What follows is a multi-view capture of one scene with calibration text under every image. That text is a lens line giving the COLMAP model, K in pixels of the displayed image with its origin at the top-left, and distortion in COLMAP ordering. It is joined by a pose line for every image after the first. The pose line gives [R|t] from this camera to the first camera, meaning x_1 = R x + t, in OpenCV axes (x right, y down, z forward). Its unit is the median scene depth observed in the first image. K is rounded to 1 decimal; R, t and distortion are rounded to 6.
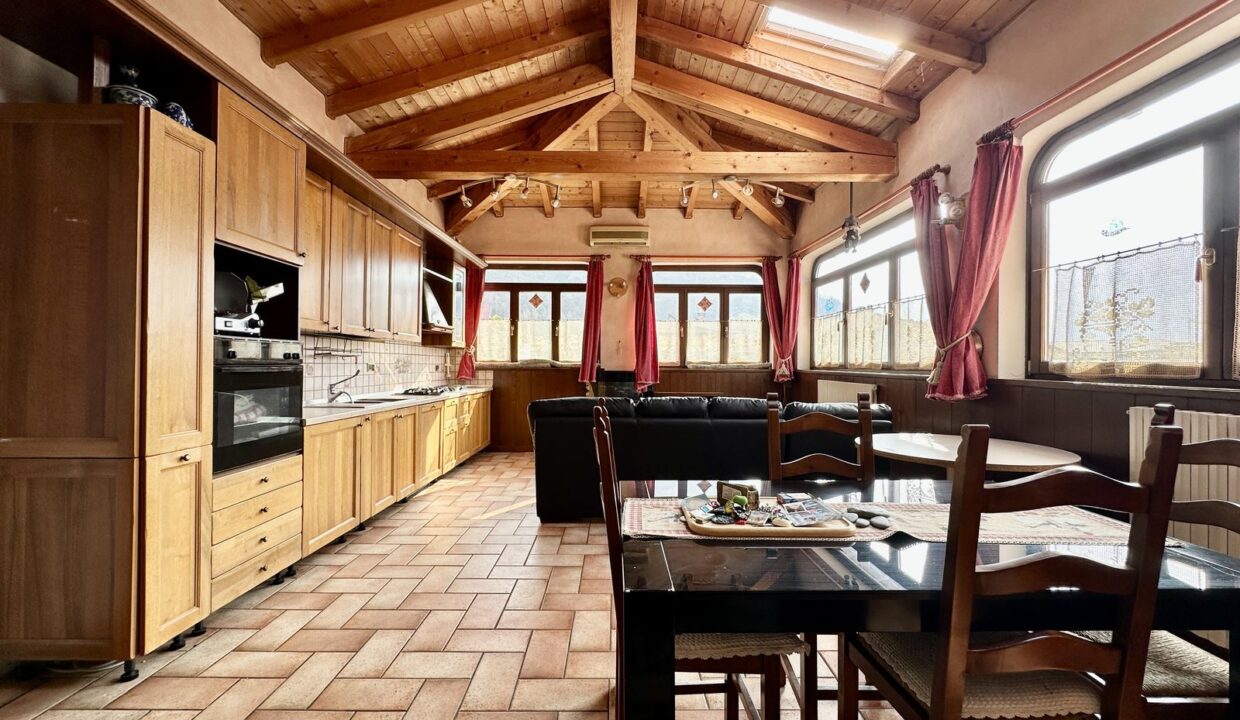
lens RADIAL K [[505.3, 0, 614.9], [0, 505.3, 363.1], [0, 0, 1]] dist [0.001395, -0.000765]
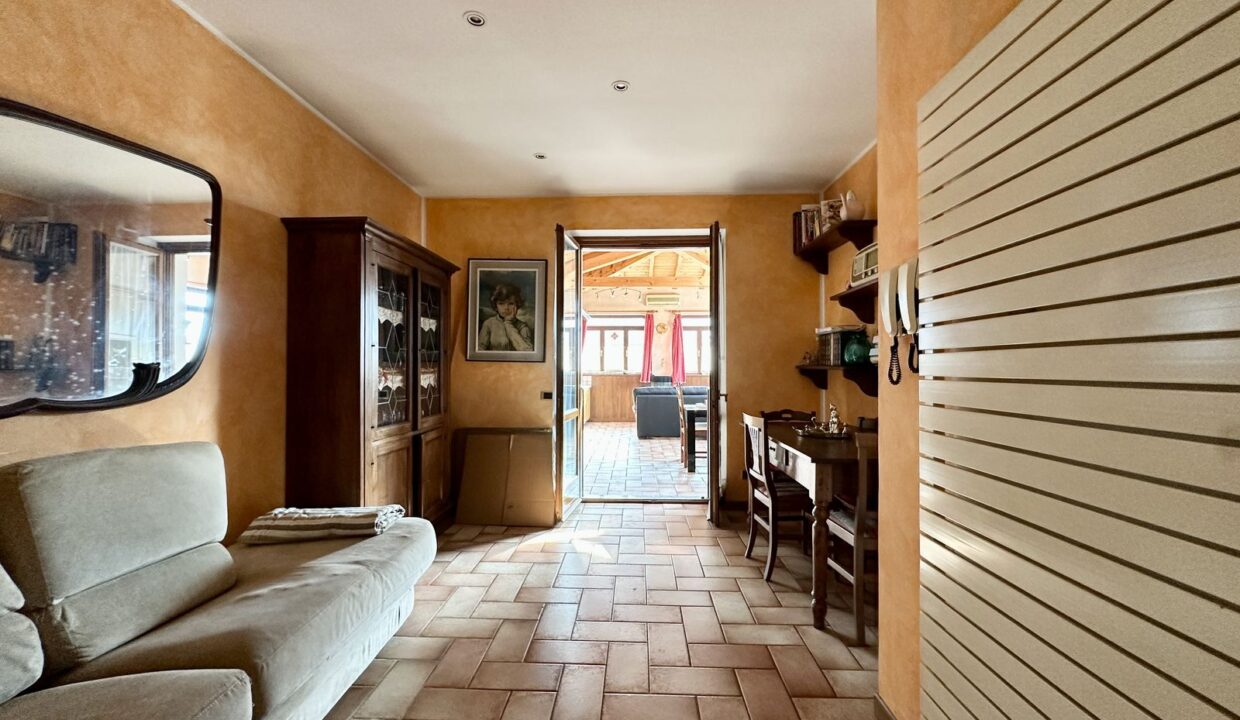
lens RADIAL K [[505.3, 0, 626.7], [0, 505.3, 358.8], [0, 0, 1]] dist [0.001395, -0.000765]
pose [[0.999176, -0.002963, -0.040469, -0.045838], [0.002569, 0.999949, -0.009785, -0.027266], [0.040496, 0.009673, 0.999133, -0.754051]]
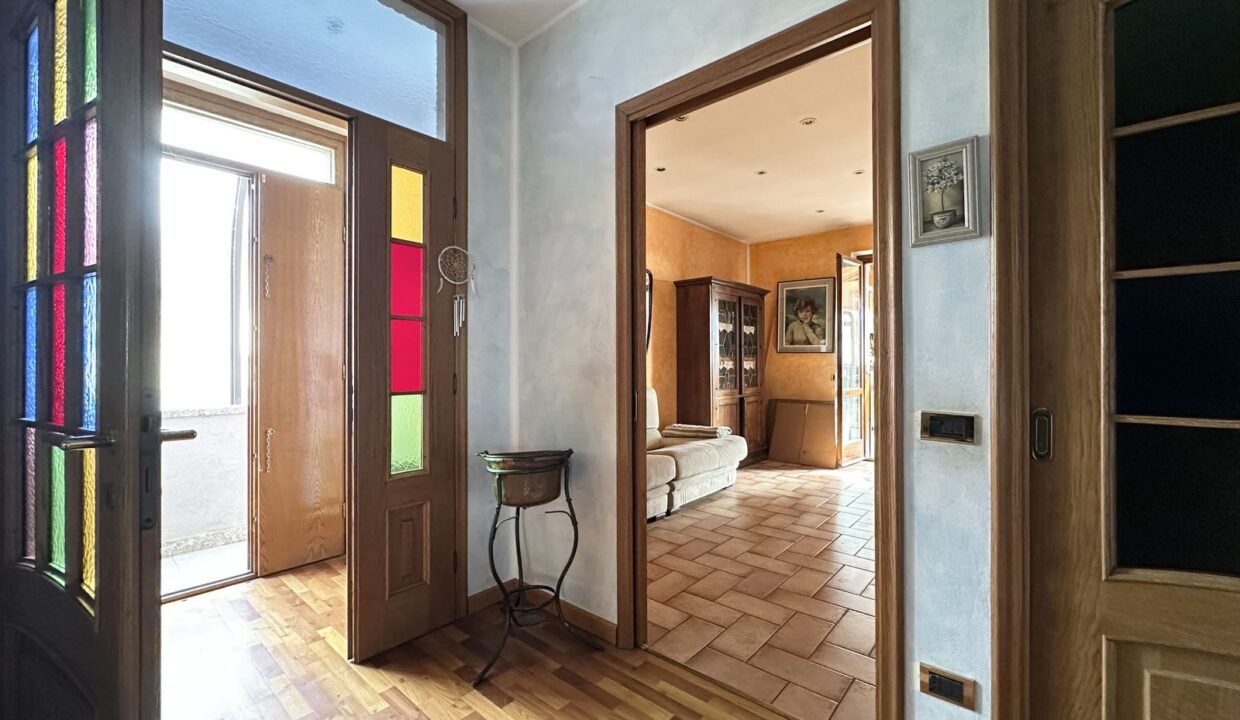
lens RADIAL K [[505.3, 0, 617.0], [0, 505.3, 356.7], [0, 0, 1]] dist [0.001395, -0.000765]
pose [[0.751779, -0.010502, -0.659331, 0.424119], [0.008849, 0.999944, -0.005838, -0.010381], [0.659356, -0.001445, 0.751830, -1.511201]]
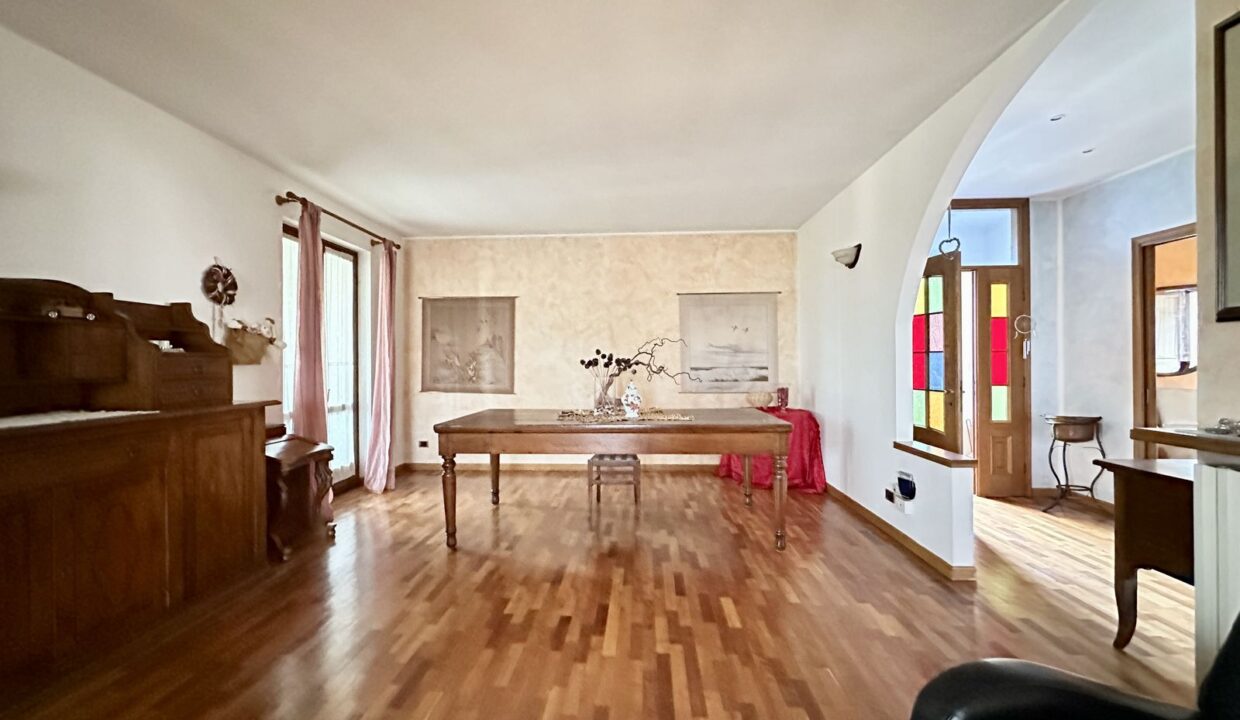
lens RADIAL K [[505.3, 0, 614.9], [0, 505.3, 357.9], [0, 0, 1]] dist [0.001395, -0.000765]
pose [[-0.049559, -0.012057, -0.998698, 3.351076], [0.007901, 0.999891, -0.012464, -0.104158], [0.998740, -0.008508, -0.049458, -3.923670]]
